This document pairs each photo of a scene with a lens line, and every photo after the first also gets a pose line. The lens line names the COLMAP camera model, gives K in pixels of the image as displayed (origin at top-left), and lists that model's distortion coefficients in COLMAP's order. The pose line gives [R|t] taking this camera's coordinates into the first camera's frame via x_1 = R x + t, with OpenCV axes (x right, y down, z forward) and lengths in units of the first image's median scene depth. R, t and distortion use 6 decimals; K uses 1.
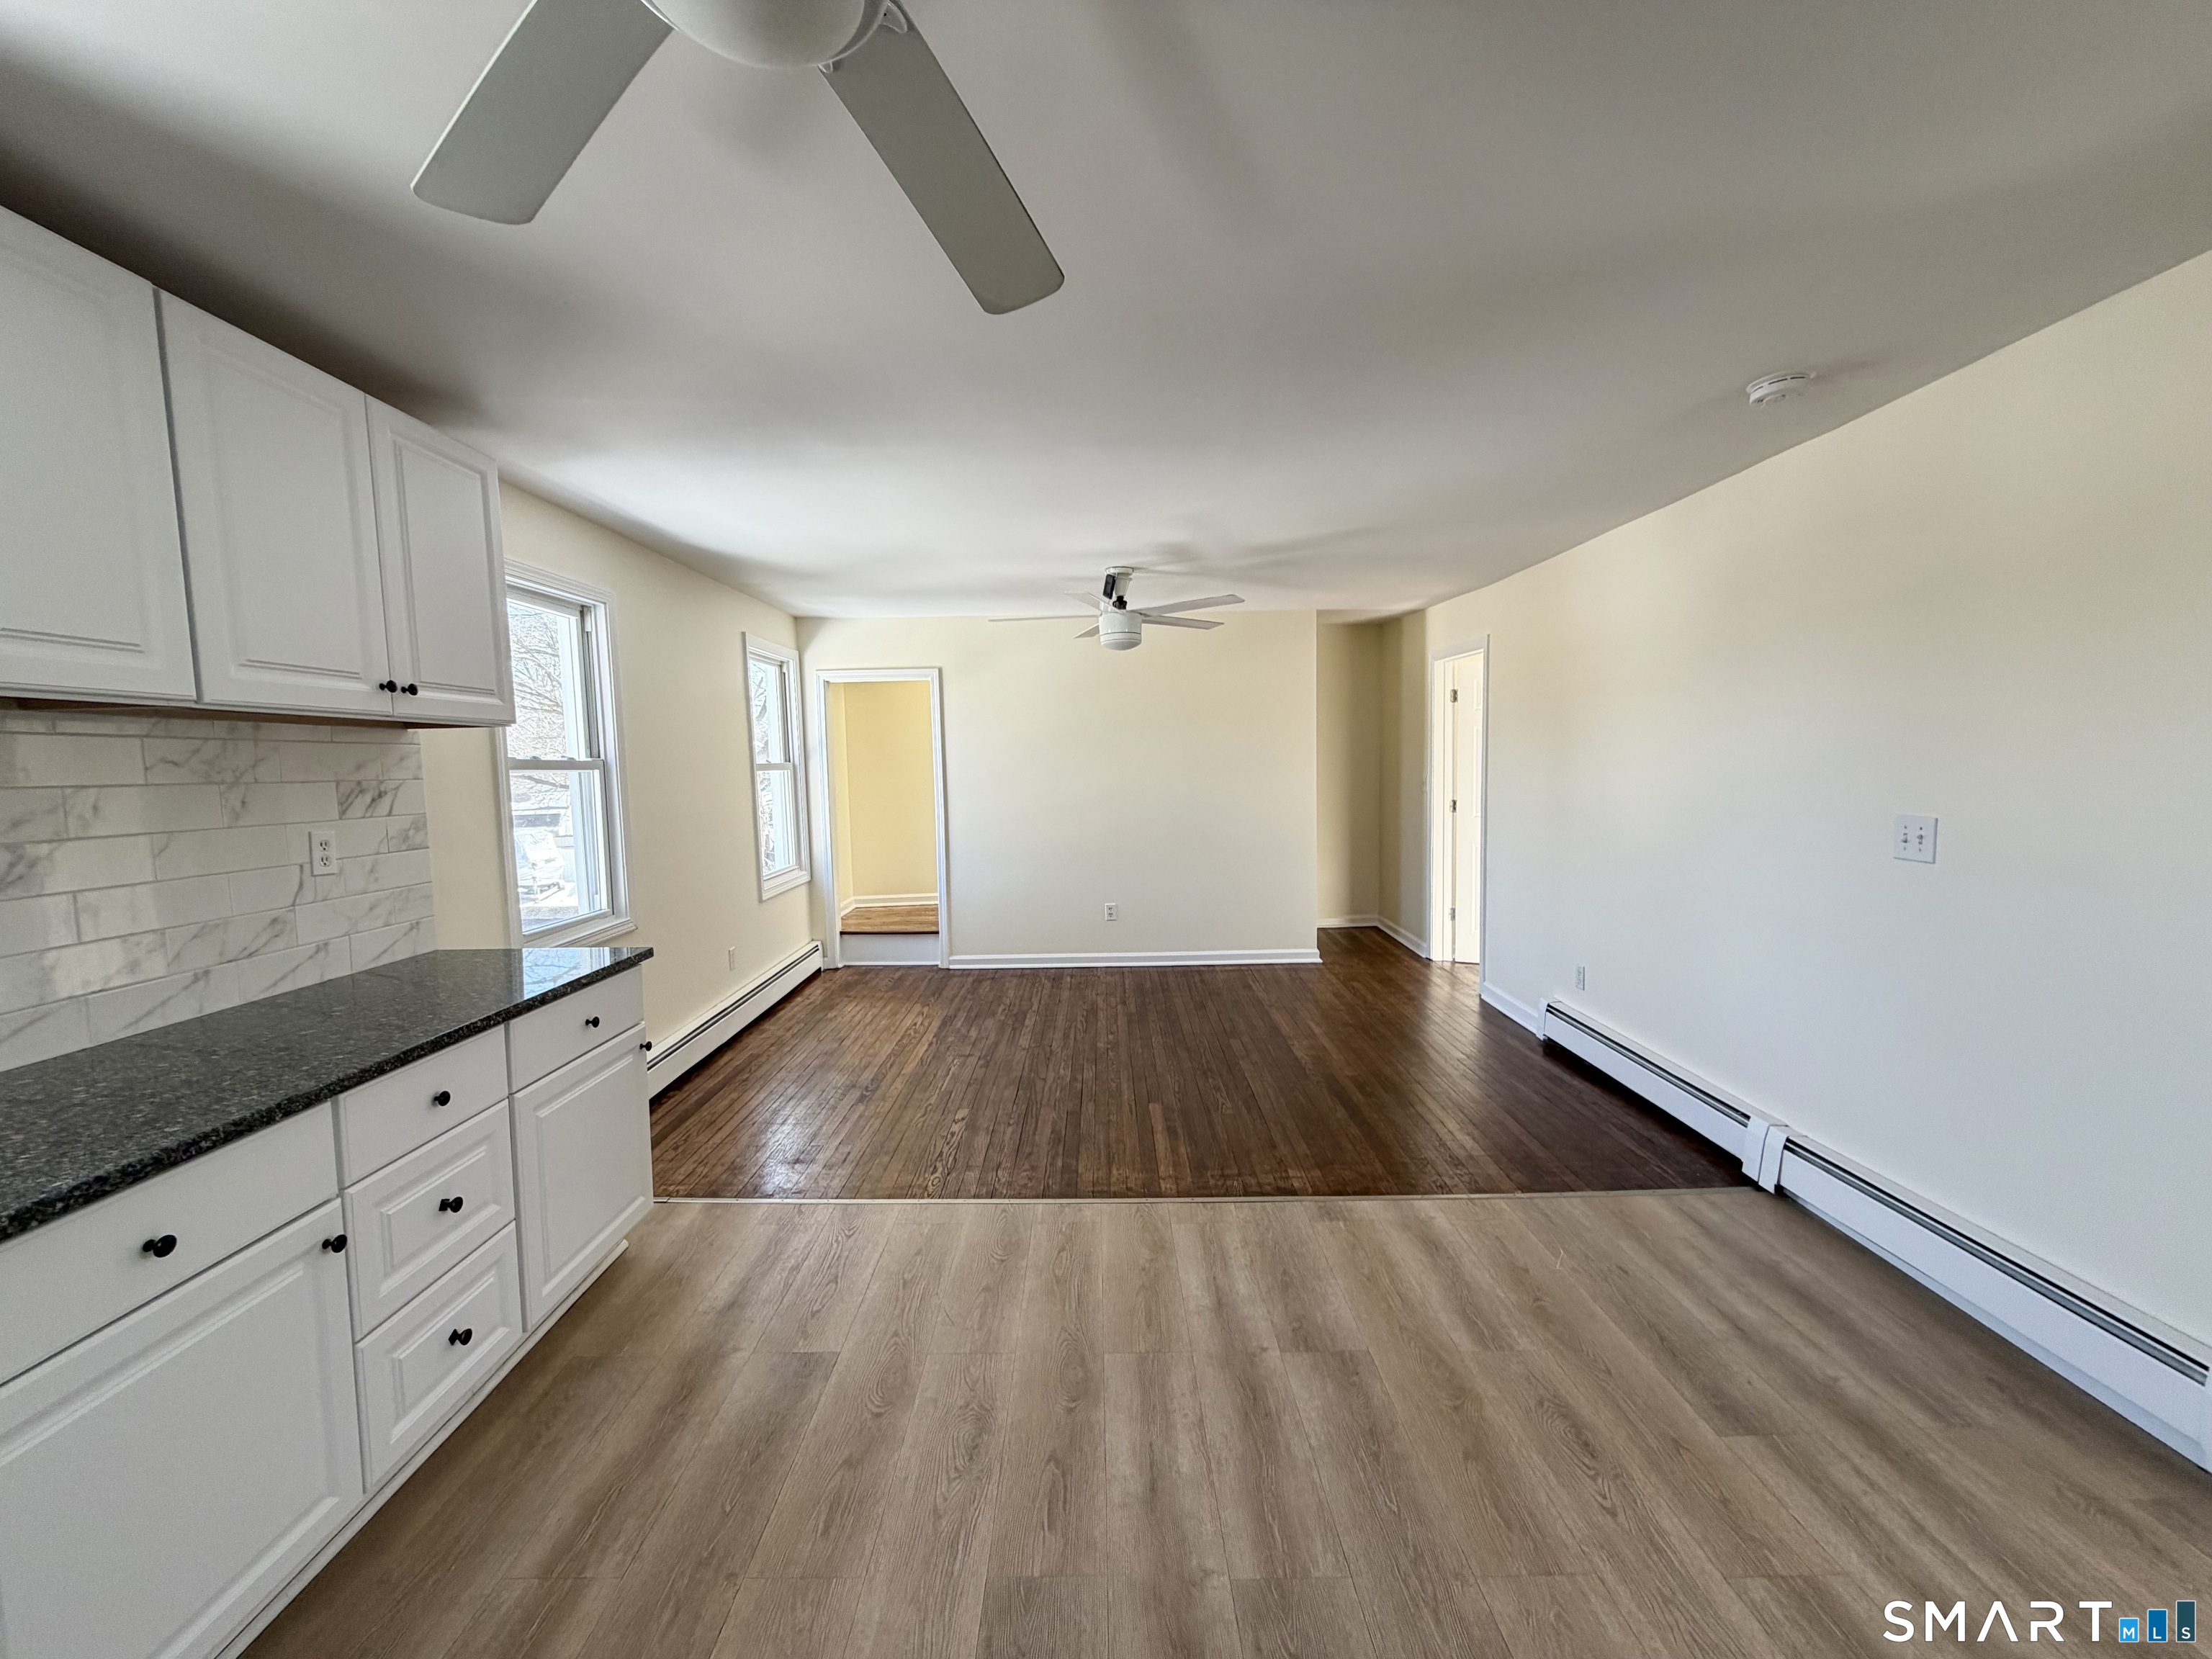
lens RADIAL K [[877.0, 0, 1106.0], [0, 877.0, 829.5], [0, 0, 1]] dist [-0.000885, 0.000038]
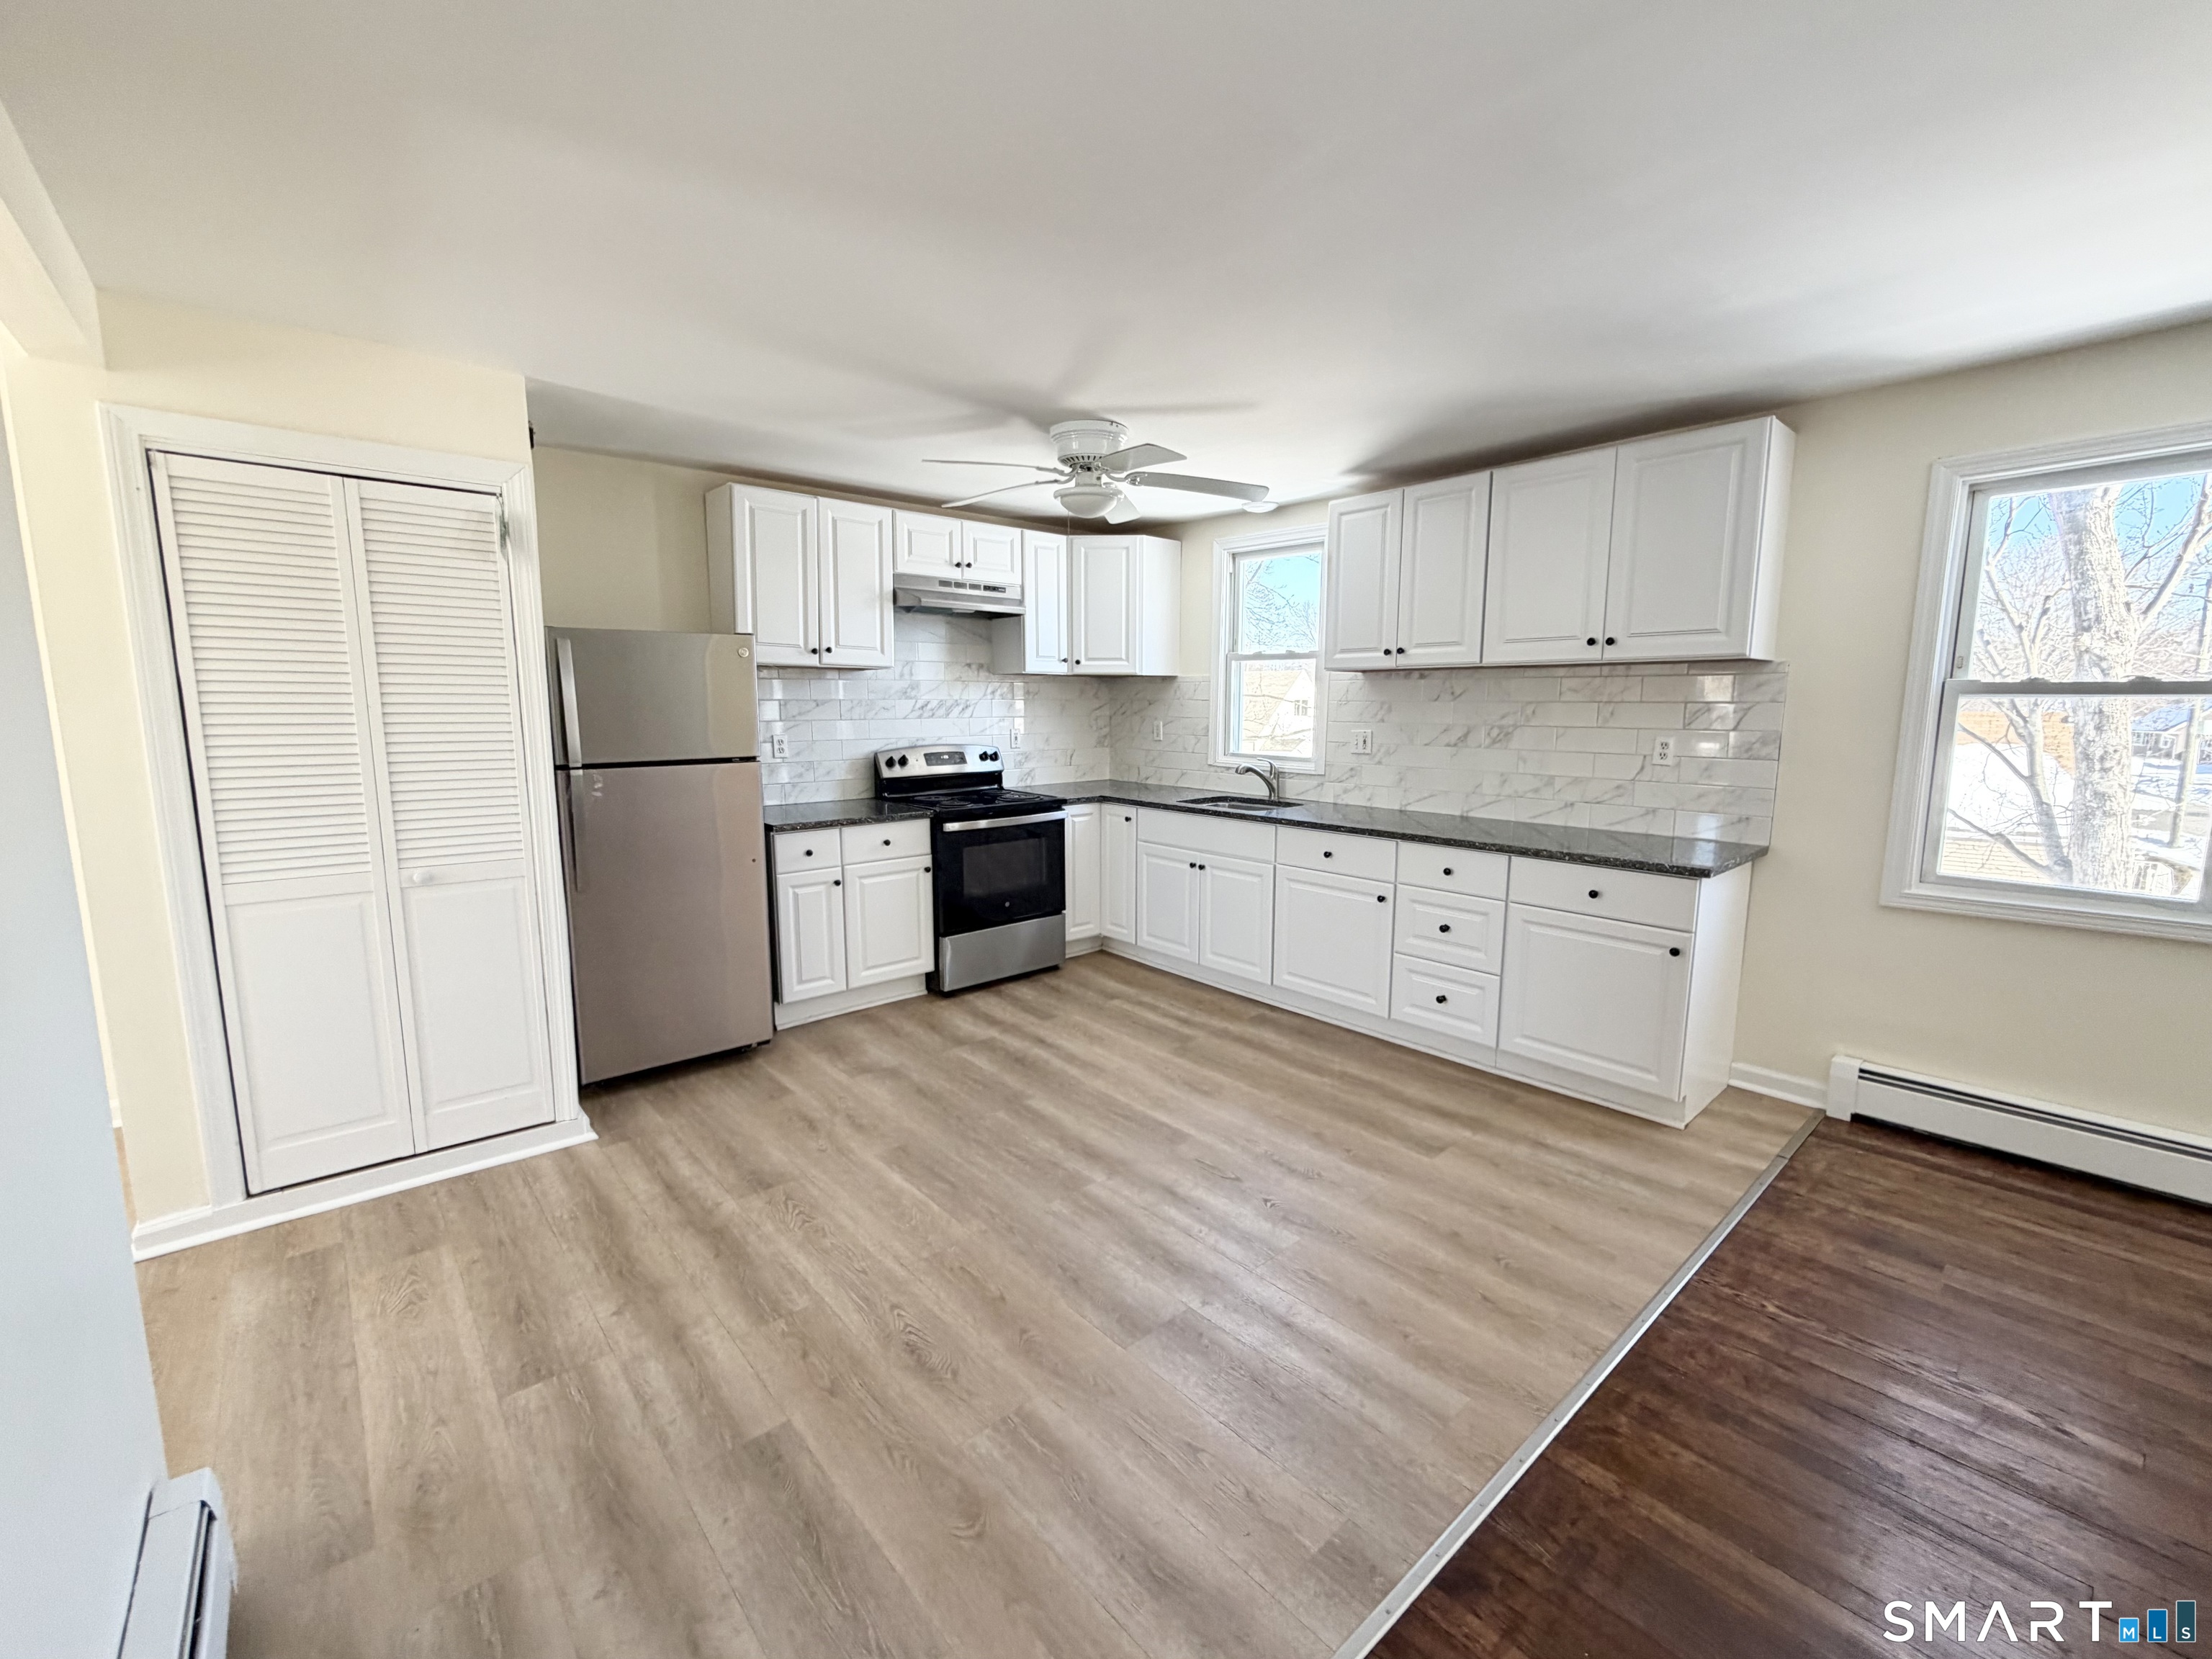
lens RADIAL K [[921.5, 0, 1106.0], [0, 921.5, 829.5], [0, 0, 1]] dist [-0.001686, 0.000059]
pose [[-0.755688, 0.111916, -0.645299, 0.879928], [-0.032635, 0.977633, 0.207772, -0.140988], [0.654119, 0.178070, -0.735133, 1.605088]]
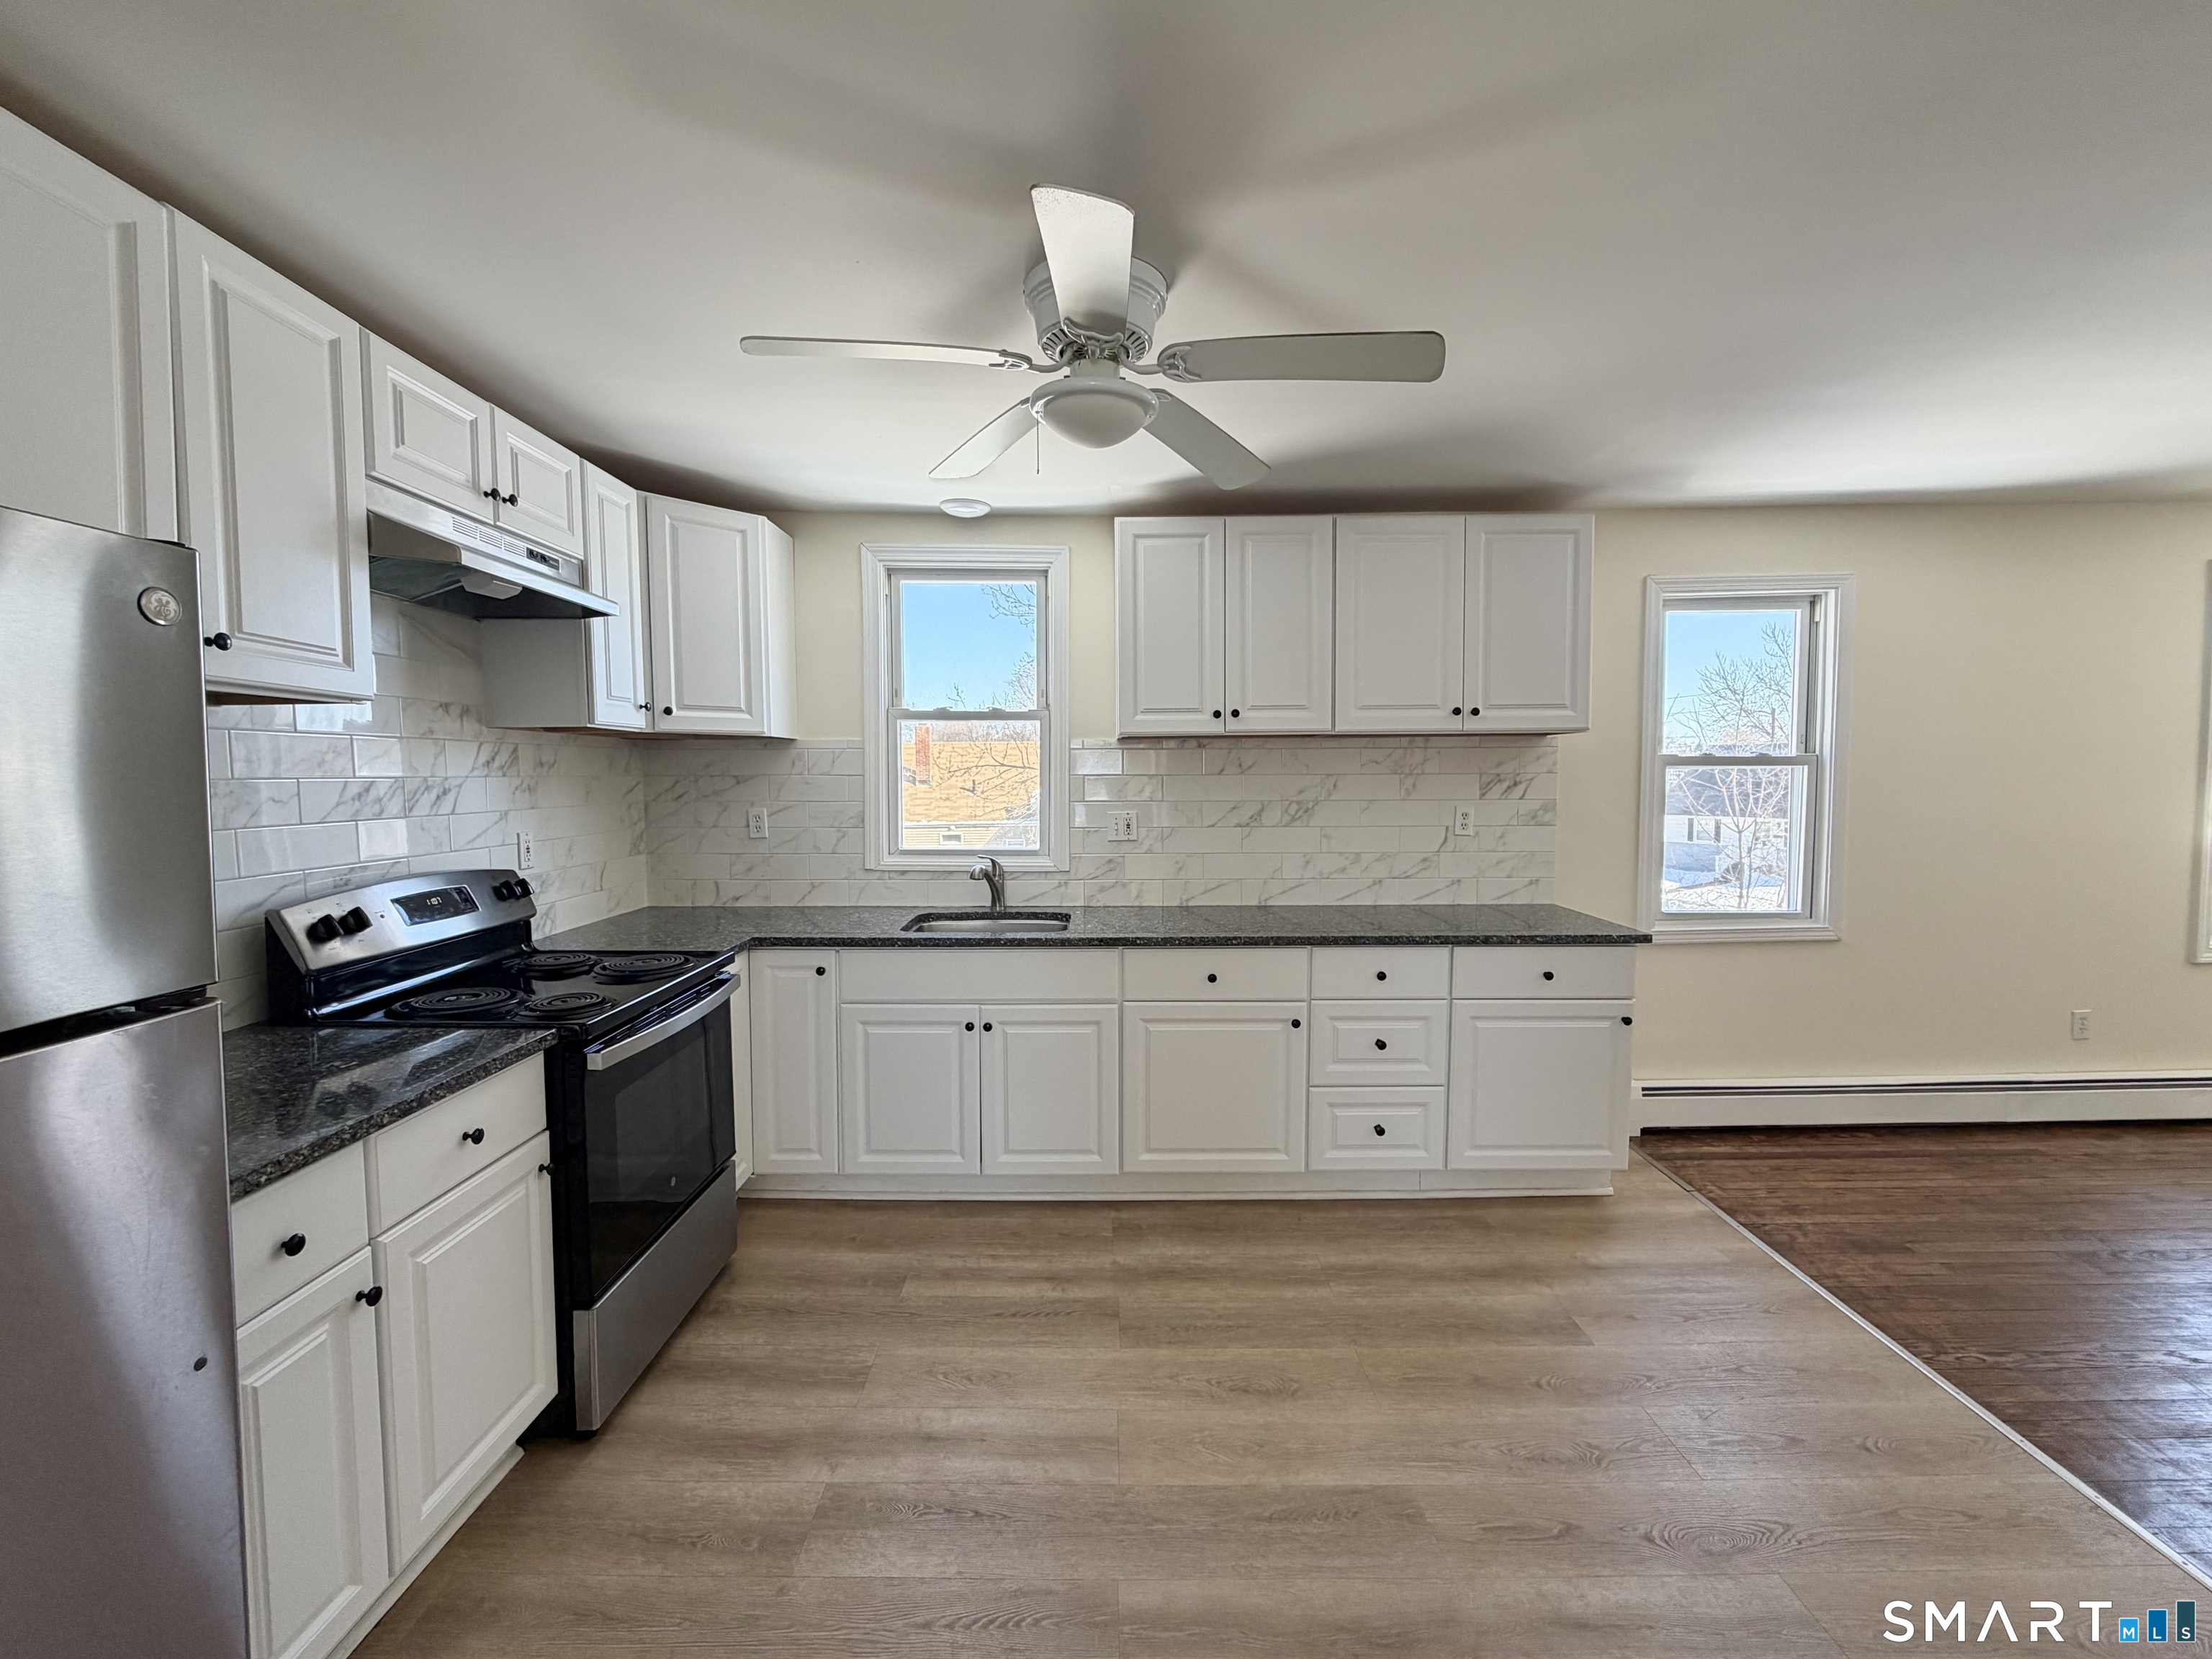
lens RADIAL K [[921.5, 0, 1106.0], [0, 921.5, 829.5], [0, 0, 1]] dist [-0.001686, 0.000059]
pose [[-0.005997, 0.083823, -0.996463, 0.722144], [-0.068212, 0.994125, 0.084037, -0.051568], [0.997653, 0.068475, -0.000244, 0.395574]]
